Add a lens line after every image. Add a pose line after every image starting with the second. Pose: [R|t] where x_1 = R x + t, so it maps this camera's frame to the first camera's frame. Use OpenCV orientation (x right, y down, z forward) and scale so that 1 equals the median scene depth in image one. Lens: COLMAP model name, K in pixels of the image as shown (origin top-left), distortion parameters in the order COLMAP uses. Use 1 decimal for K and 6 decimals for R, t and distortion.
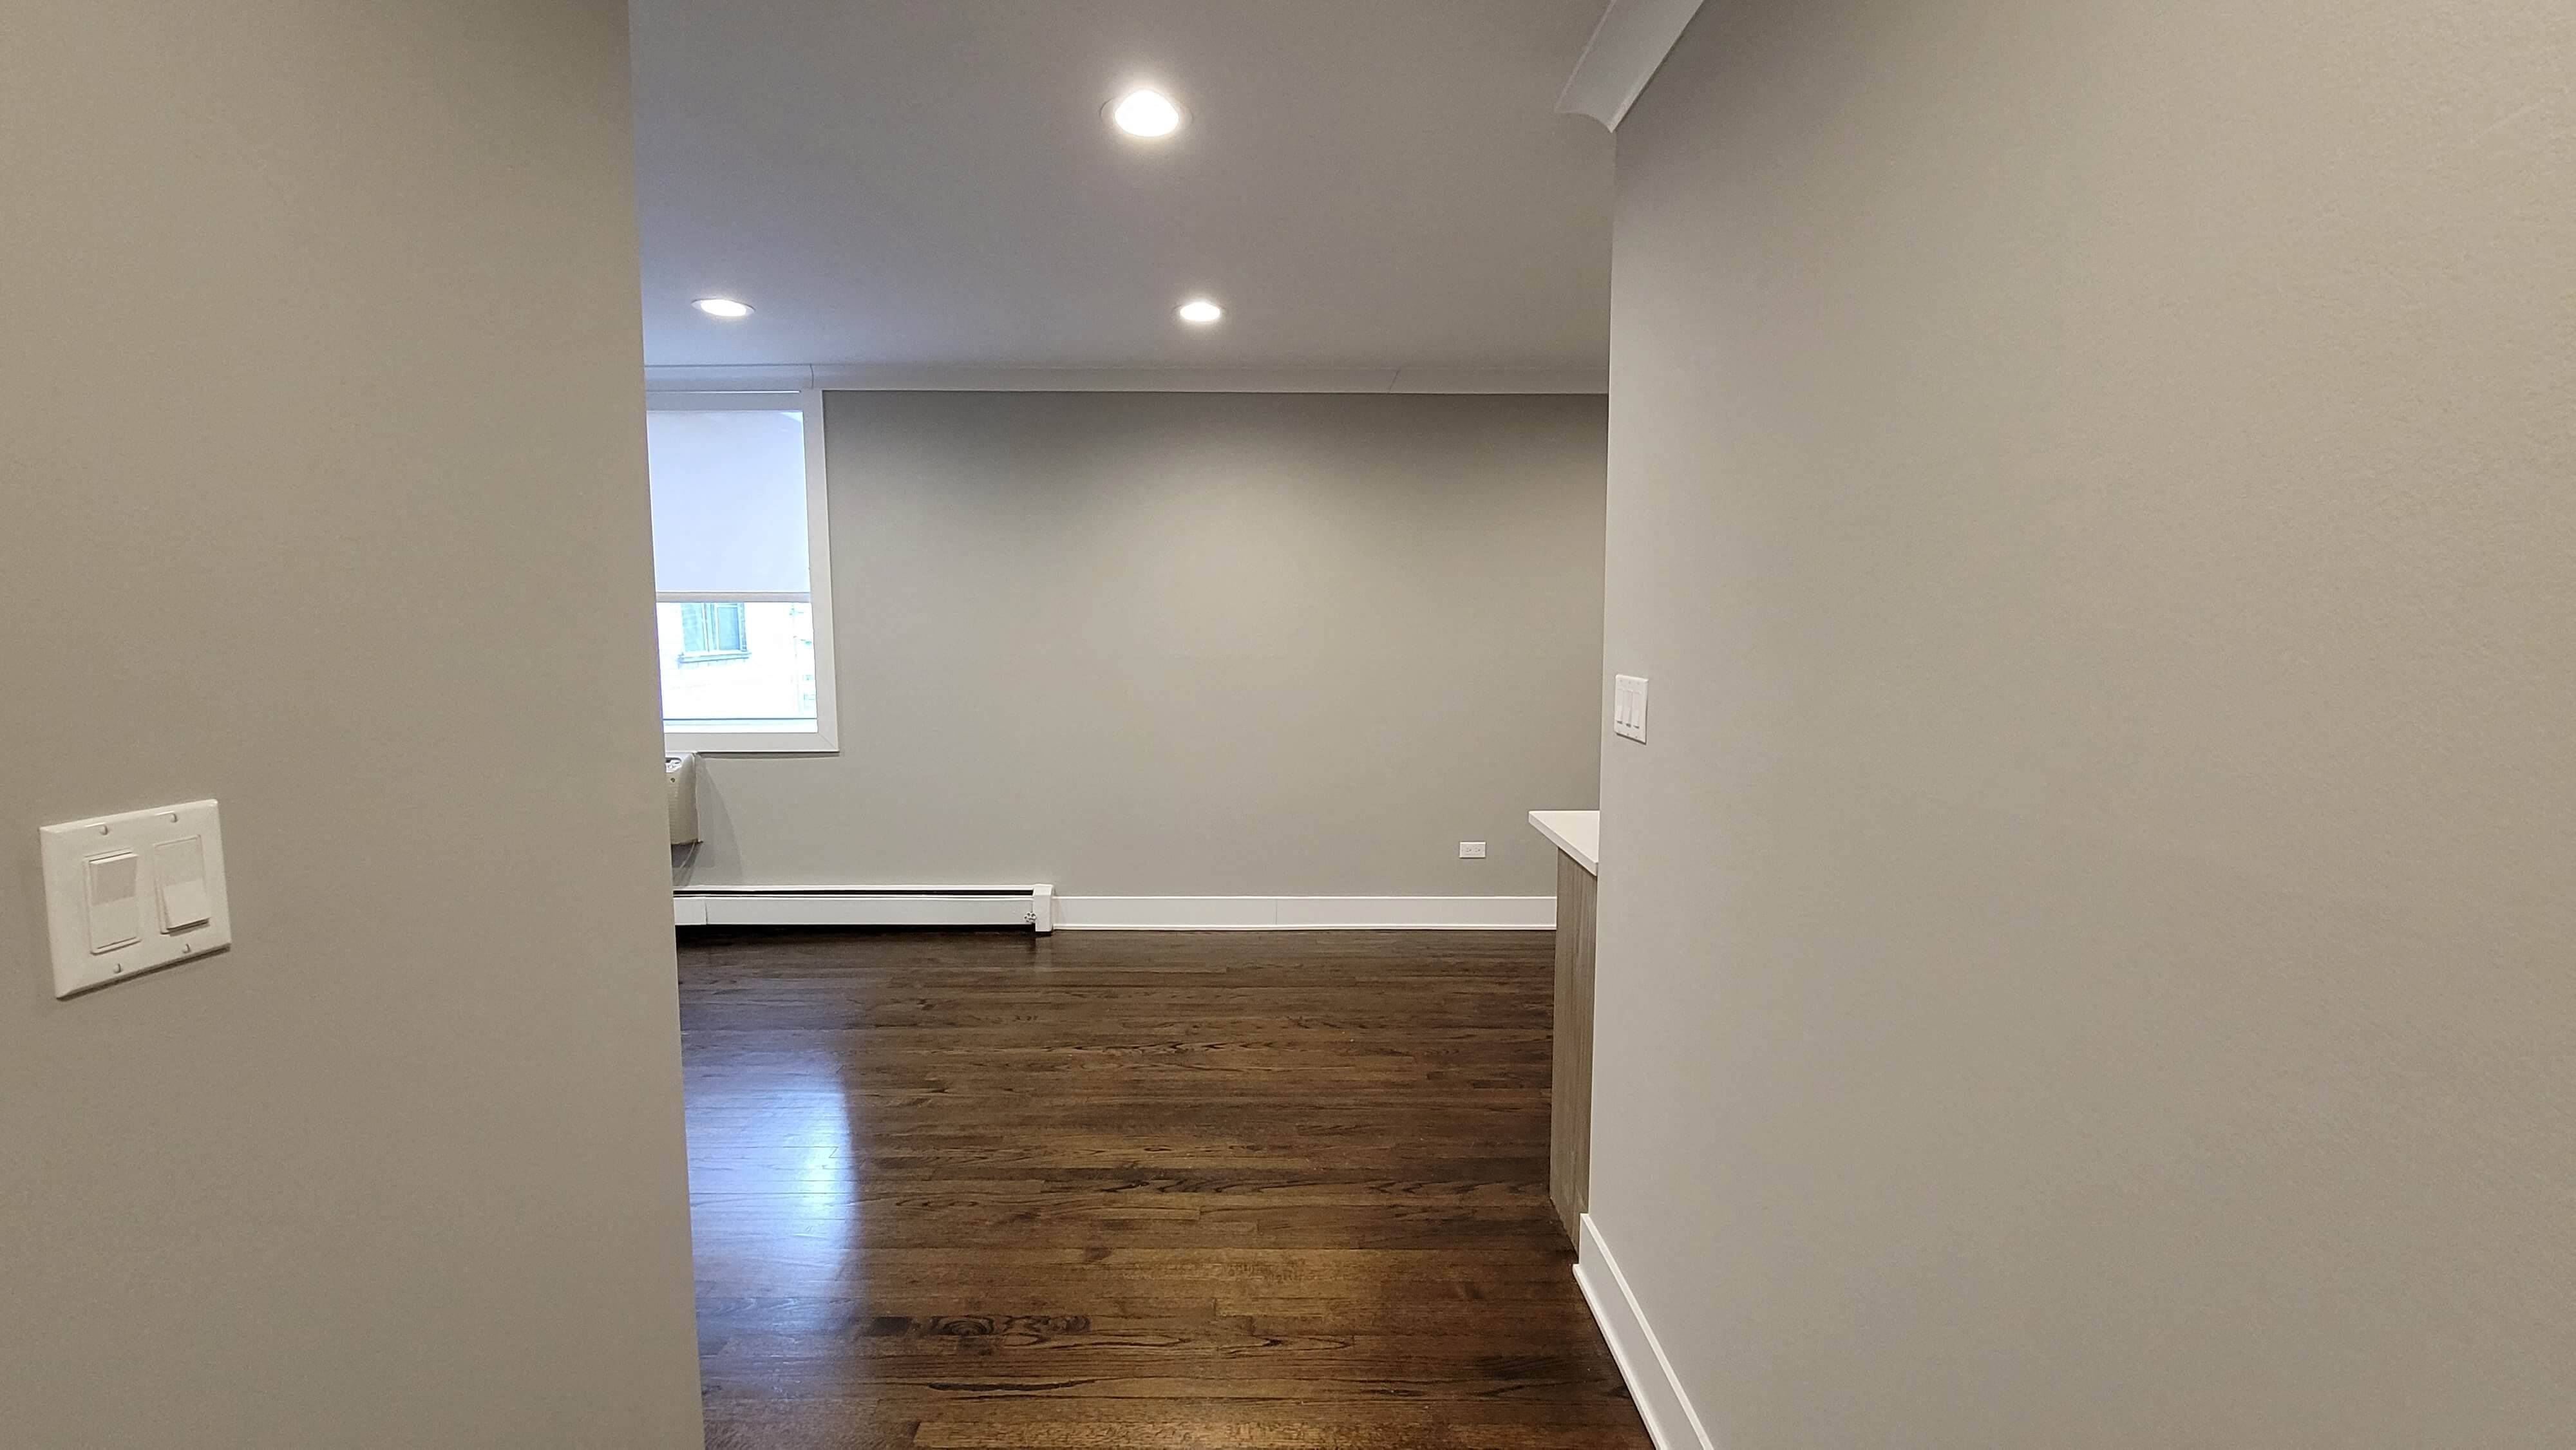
lens RADIAL K [[1056.5, 0, 1282.7], [0, 1056.5, 718.2], [0, 0, 1]] dist [-0.006607, 0.000390]
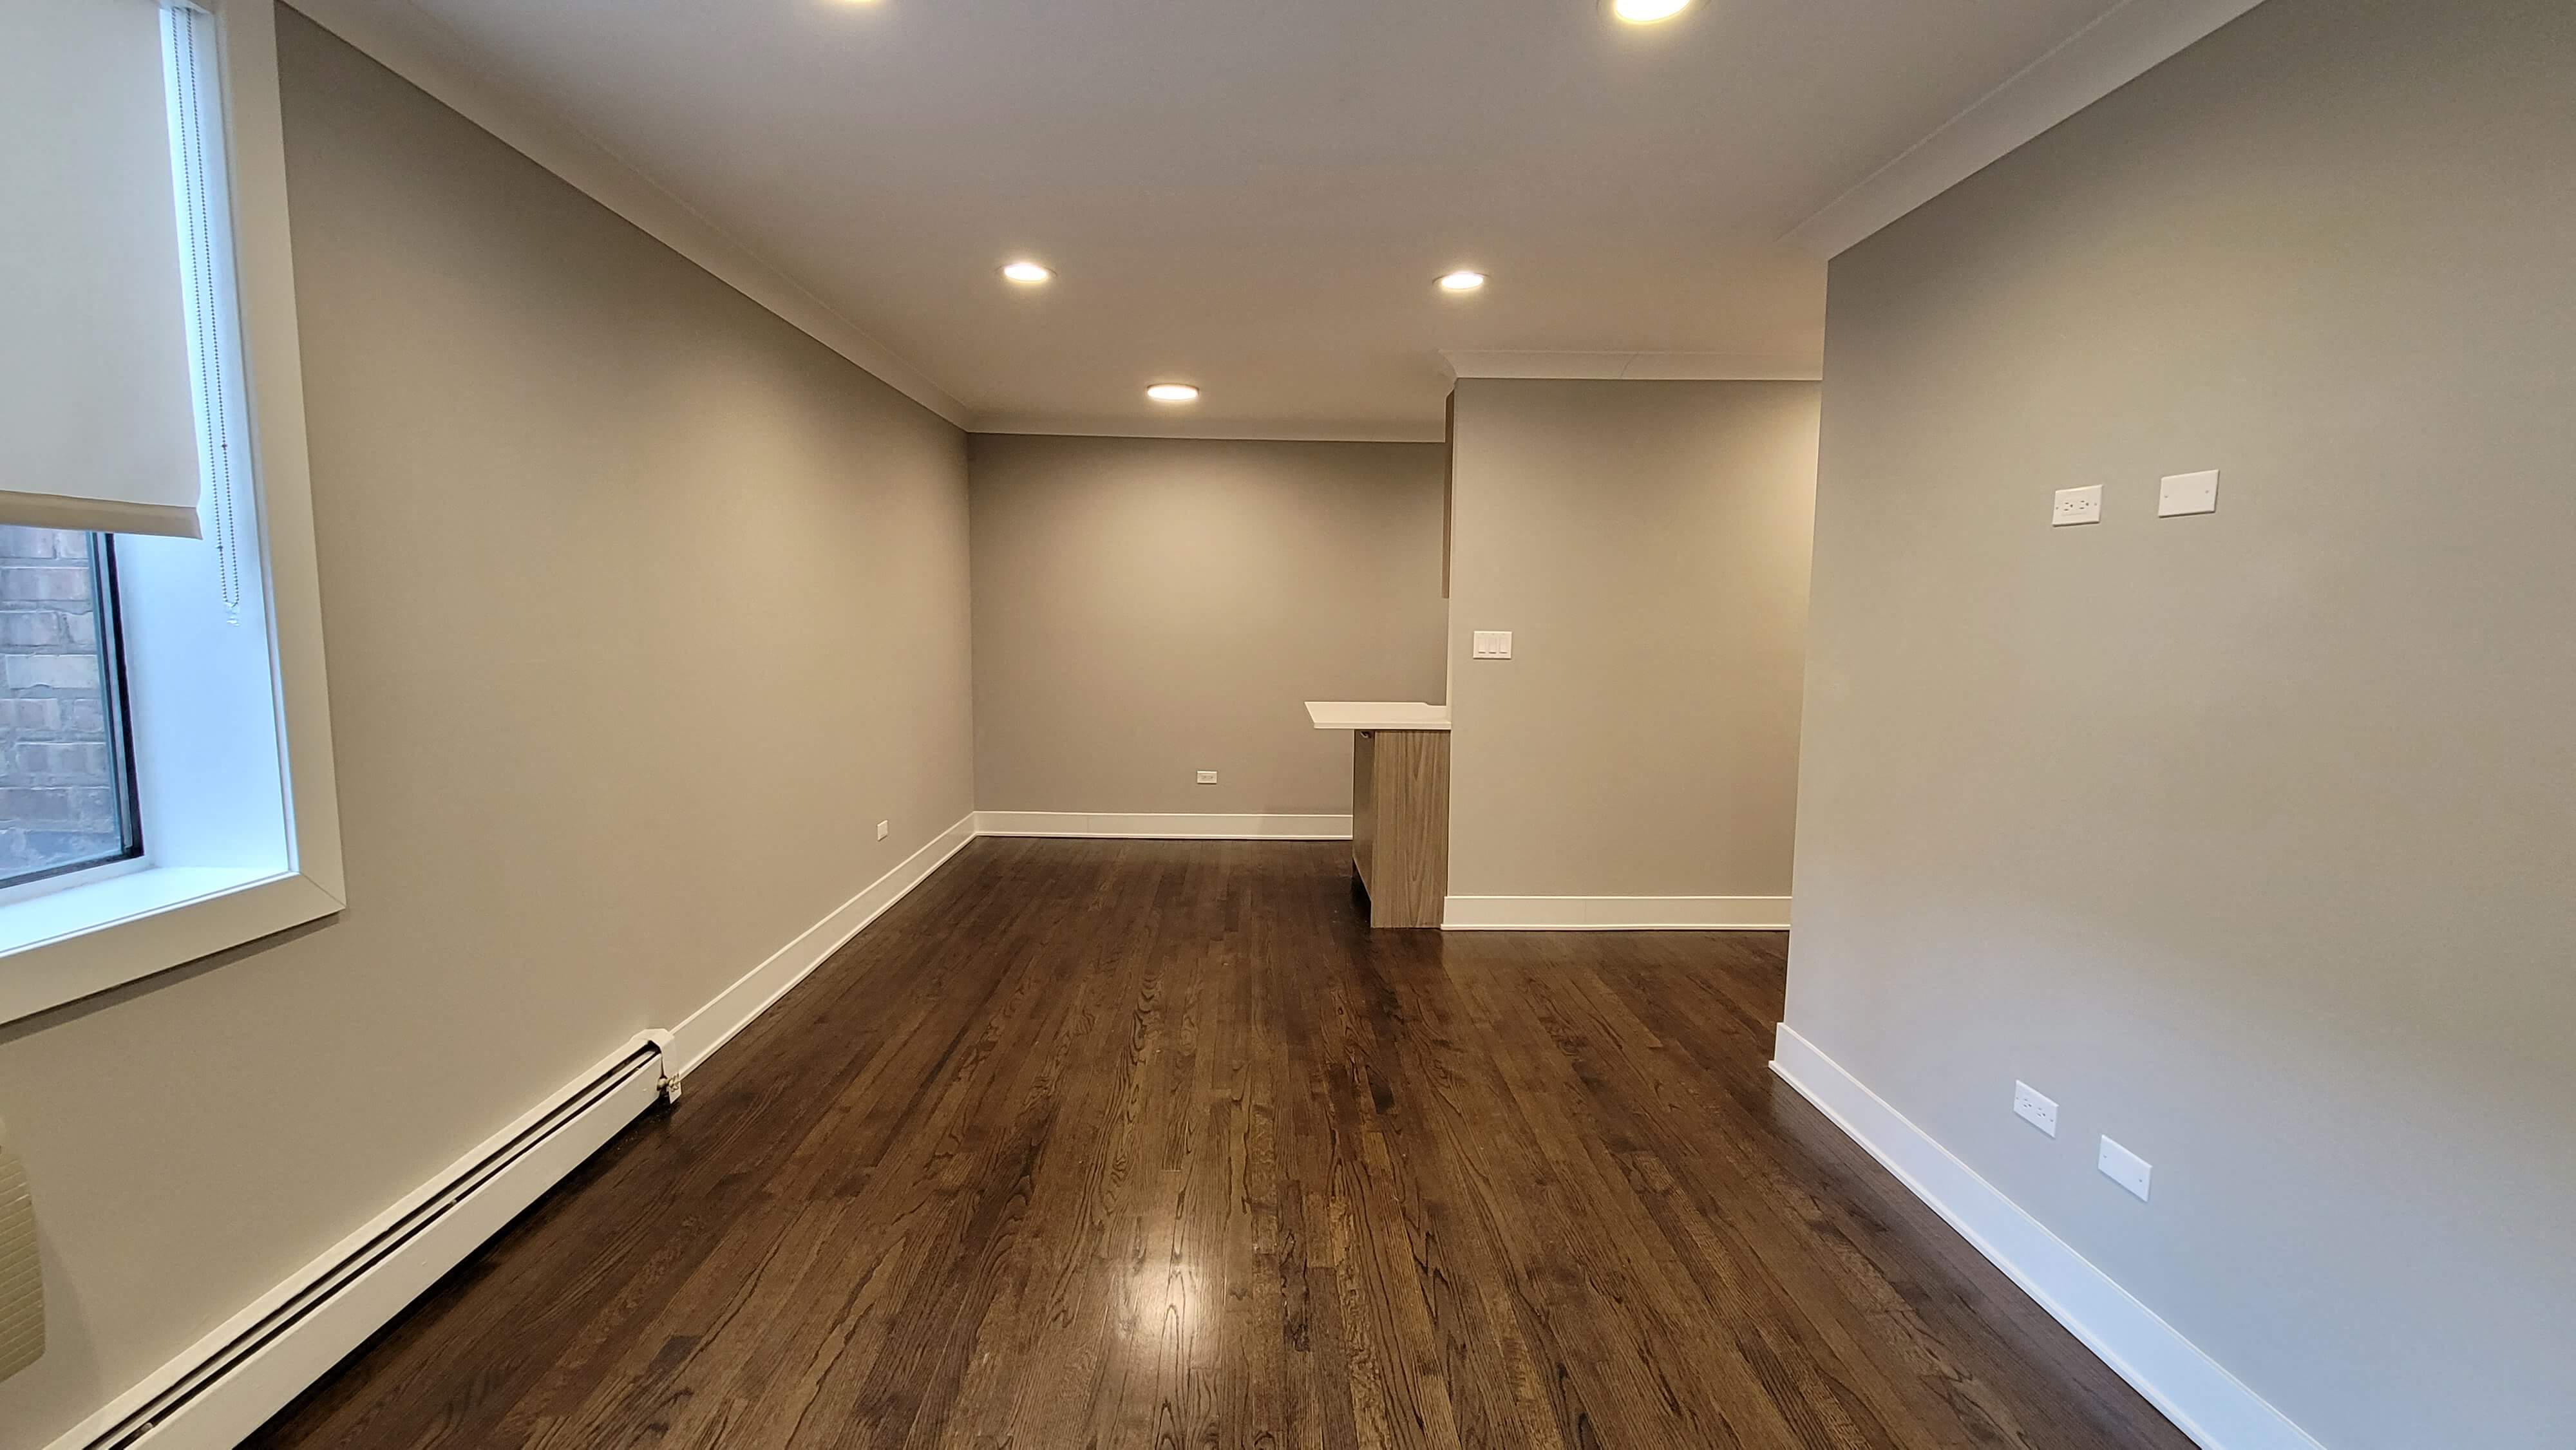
lens RADIAL K [[1056.5, 0, 1282.7], [0, 1056.5, 718.2], [0, 0, 1]] dist [-0.006607, 0.000390]
pose [[-0.023622, -0.103786, 0.994319, -0.948721], [0.080225, 0.991192, 0.105366, -0.064475], [-0.996497, 0.082258, -0.015087, 0.729573]]
